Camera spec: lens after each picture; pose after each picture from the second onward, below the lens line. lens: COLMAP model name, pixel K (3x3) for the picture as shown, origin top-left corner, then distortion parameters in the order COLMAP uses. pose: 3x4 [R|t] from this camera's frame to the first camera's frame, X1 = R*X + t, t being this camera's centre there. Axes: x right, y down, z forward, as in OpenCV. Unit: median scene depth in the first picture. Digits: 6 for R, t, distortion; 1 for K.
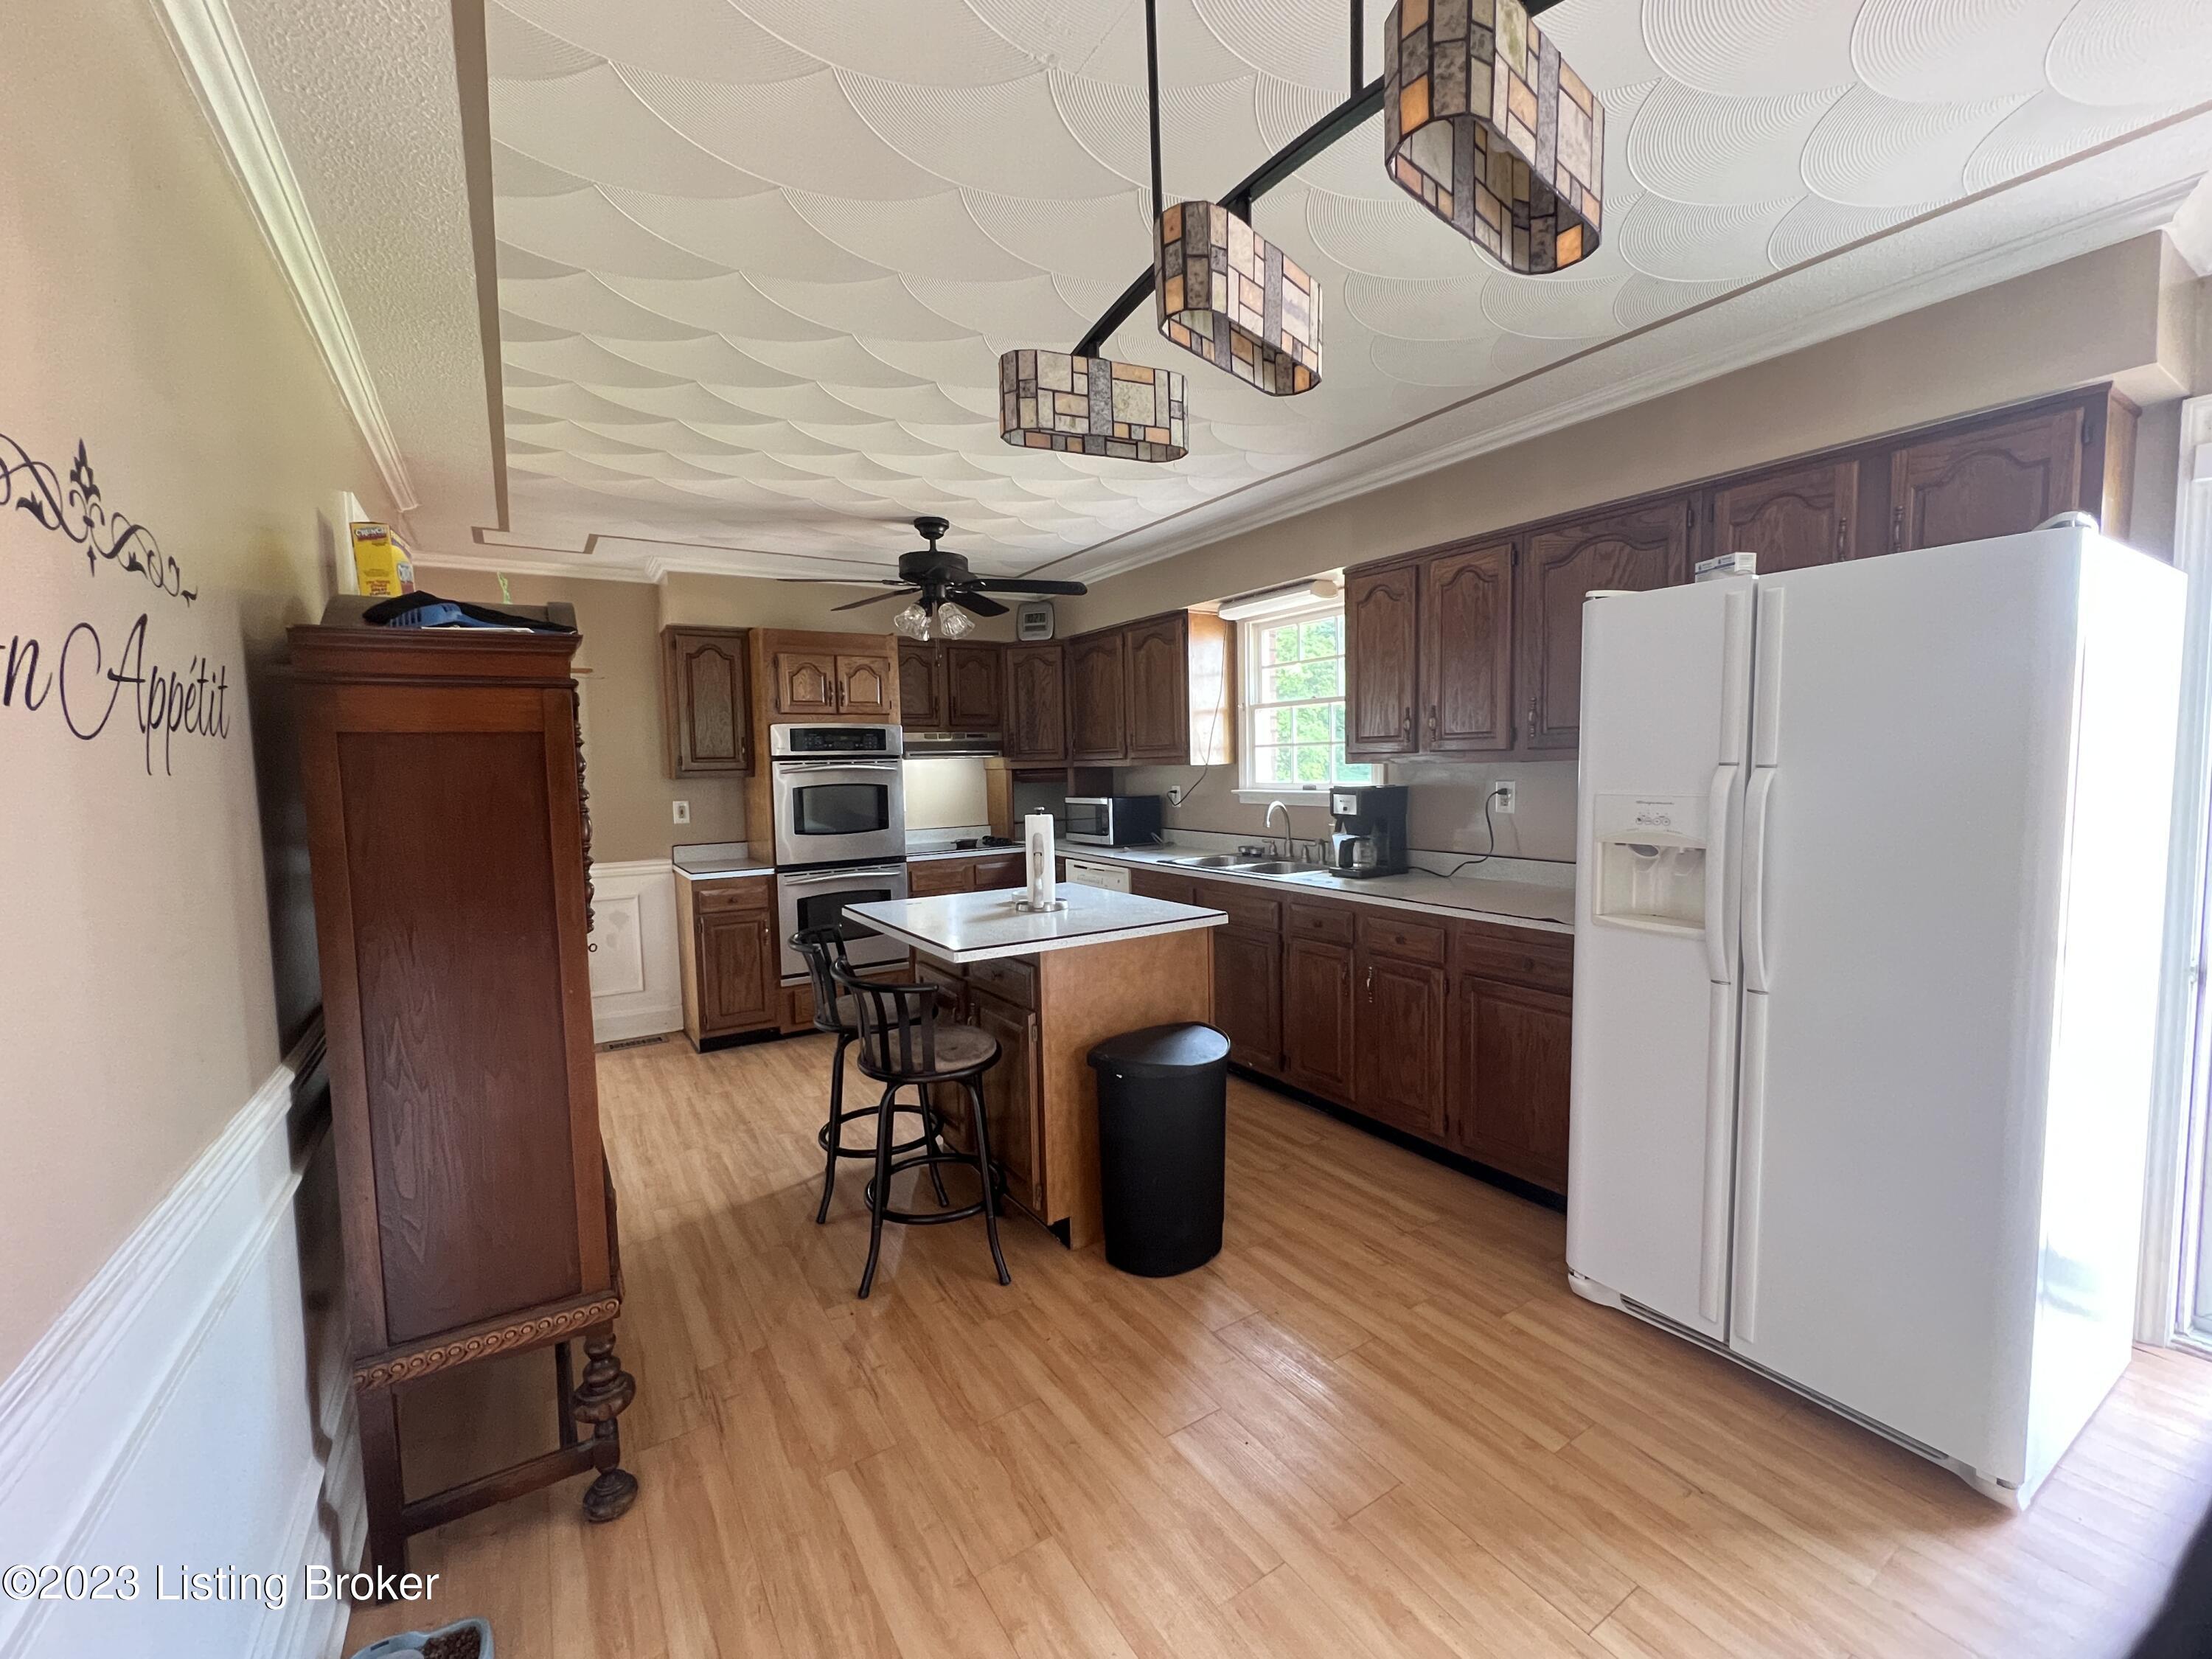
lens RADIAL K [[906.0, 0, 1091.4], [0, 906.0, 829.1], [0, 0, 1]] dist [-0.002767, 0.000077]
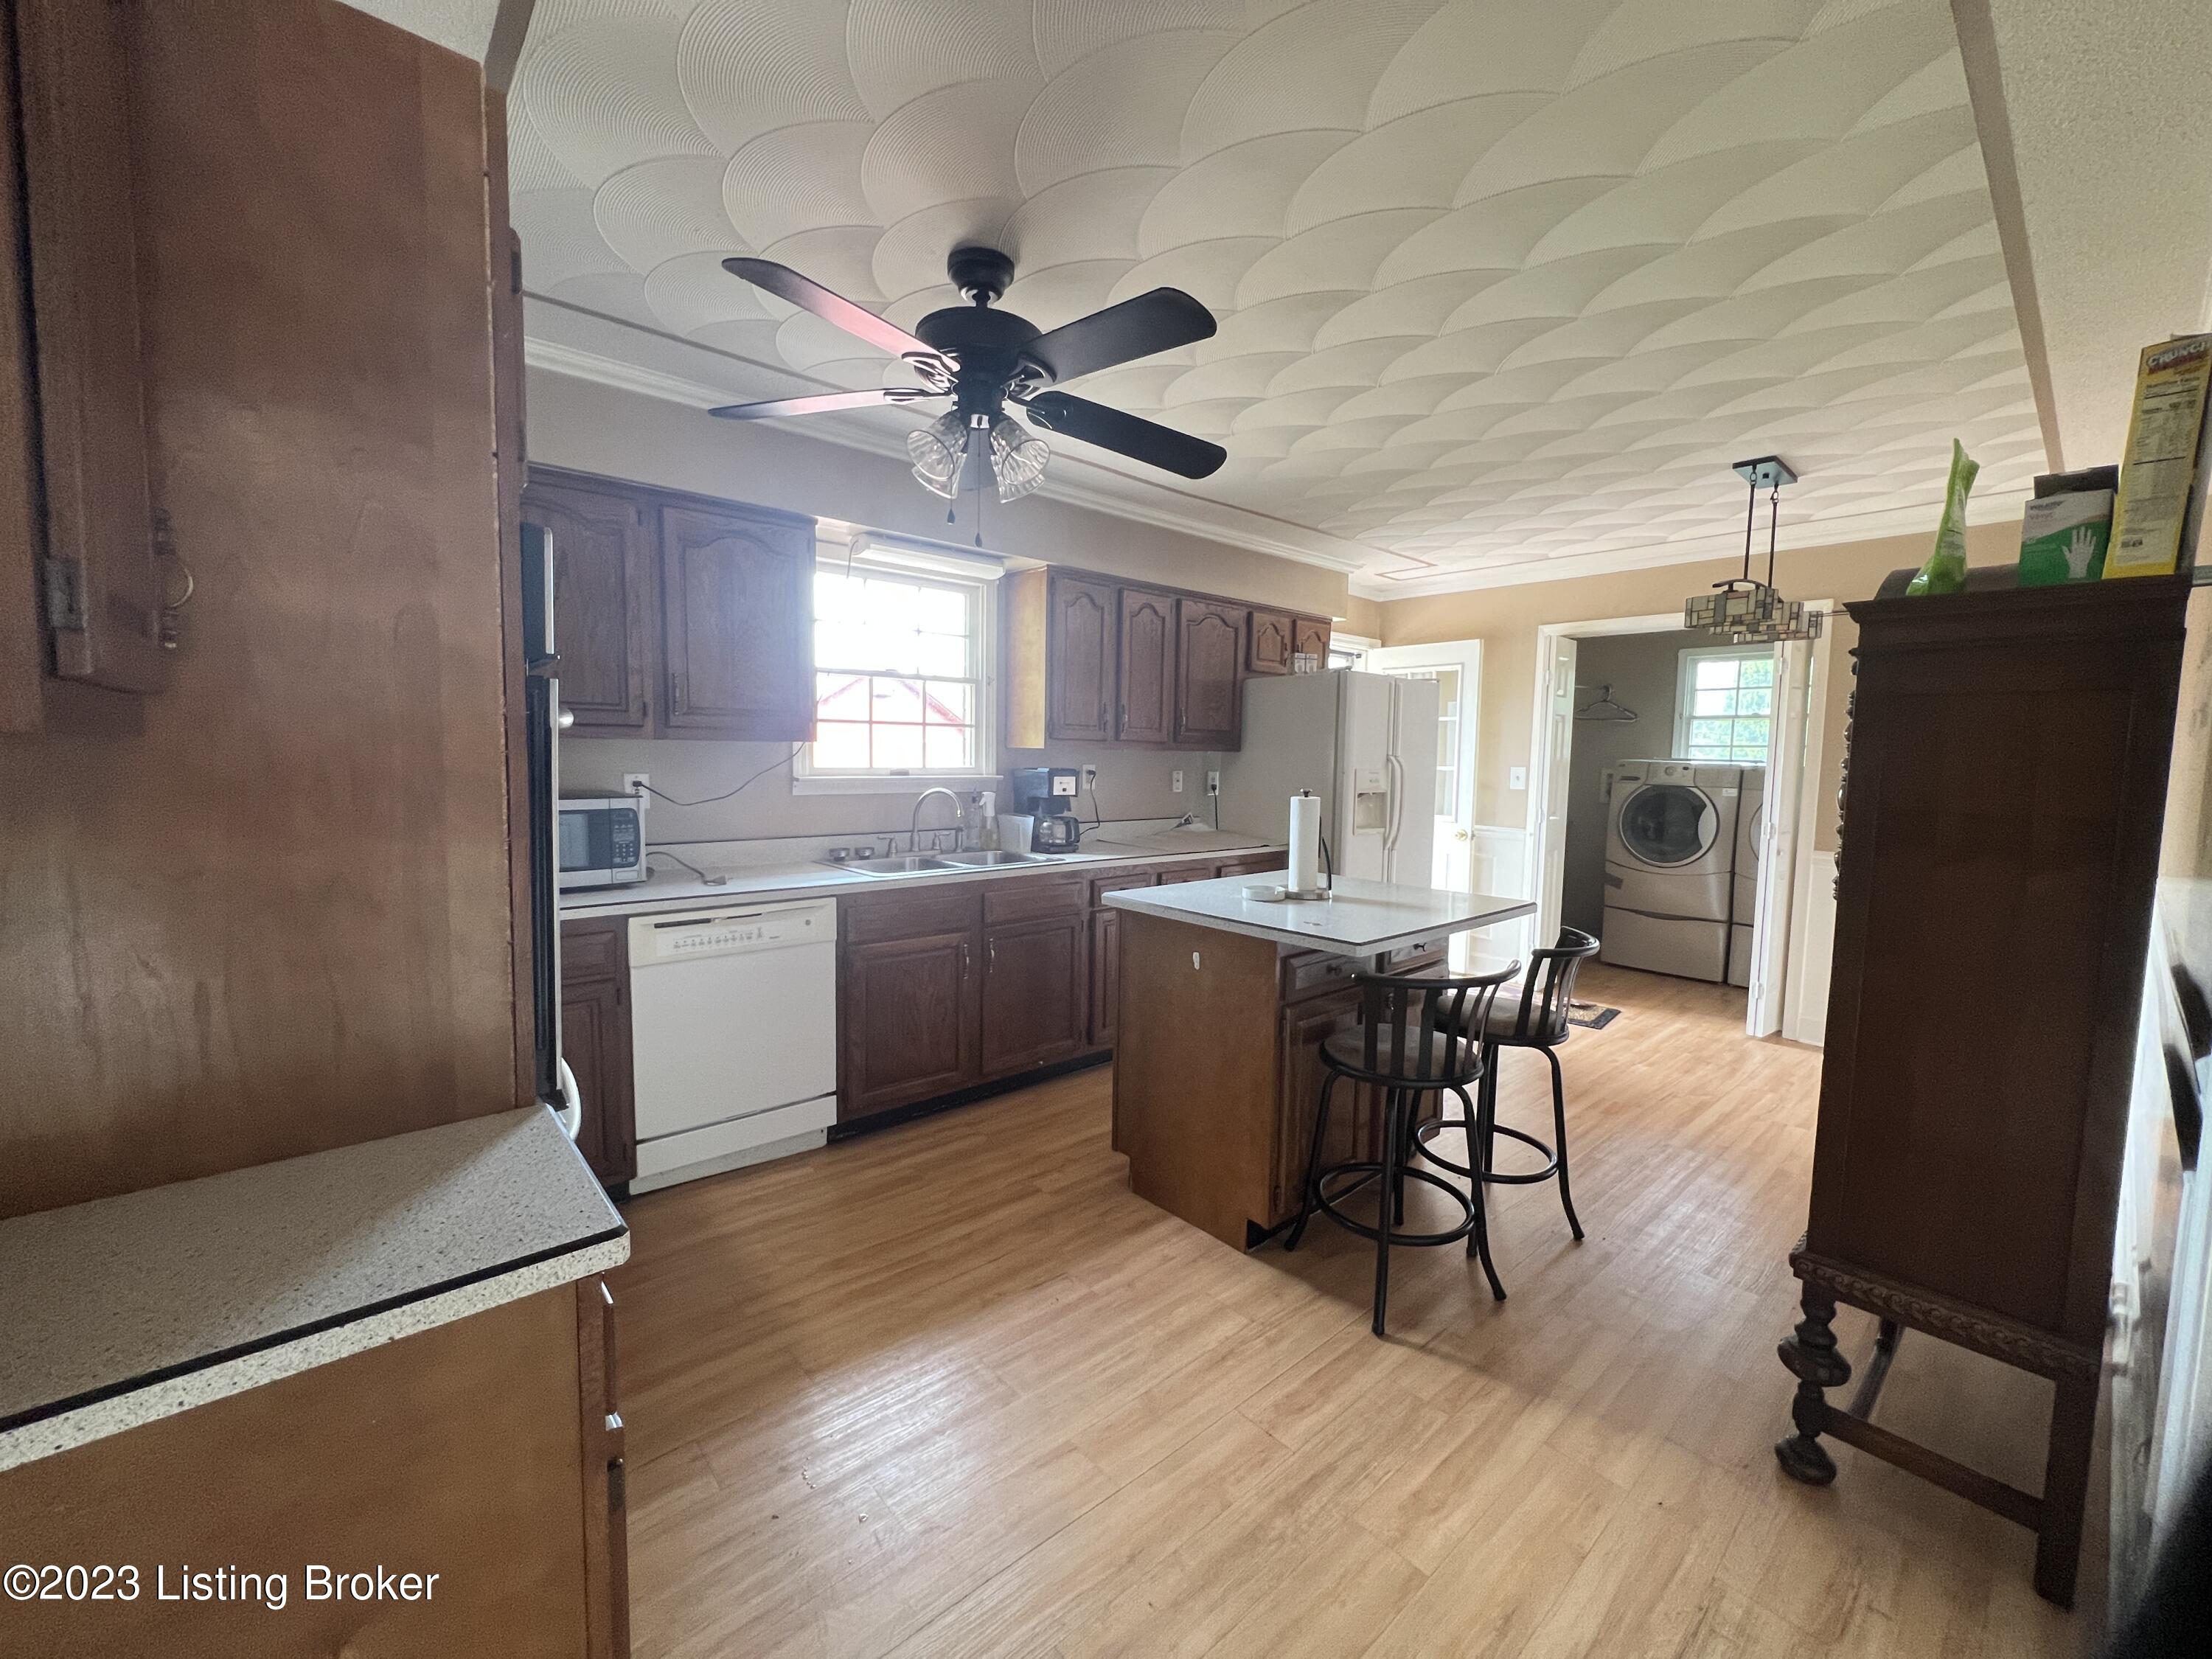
lens RADIAL K [[906.0, 0, 1093.8], [0, 906.0, 824.2], [0, 0, 1]] dist [-0.002767, 0.000077]
pose [[-0.164852, -0.059029, 0.984550, -0.870088], [0.064356, 0.995437, 0.070458, -0.059580], [-0.984216, 0.074977, -0.160301, 1.249050]]
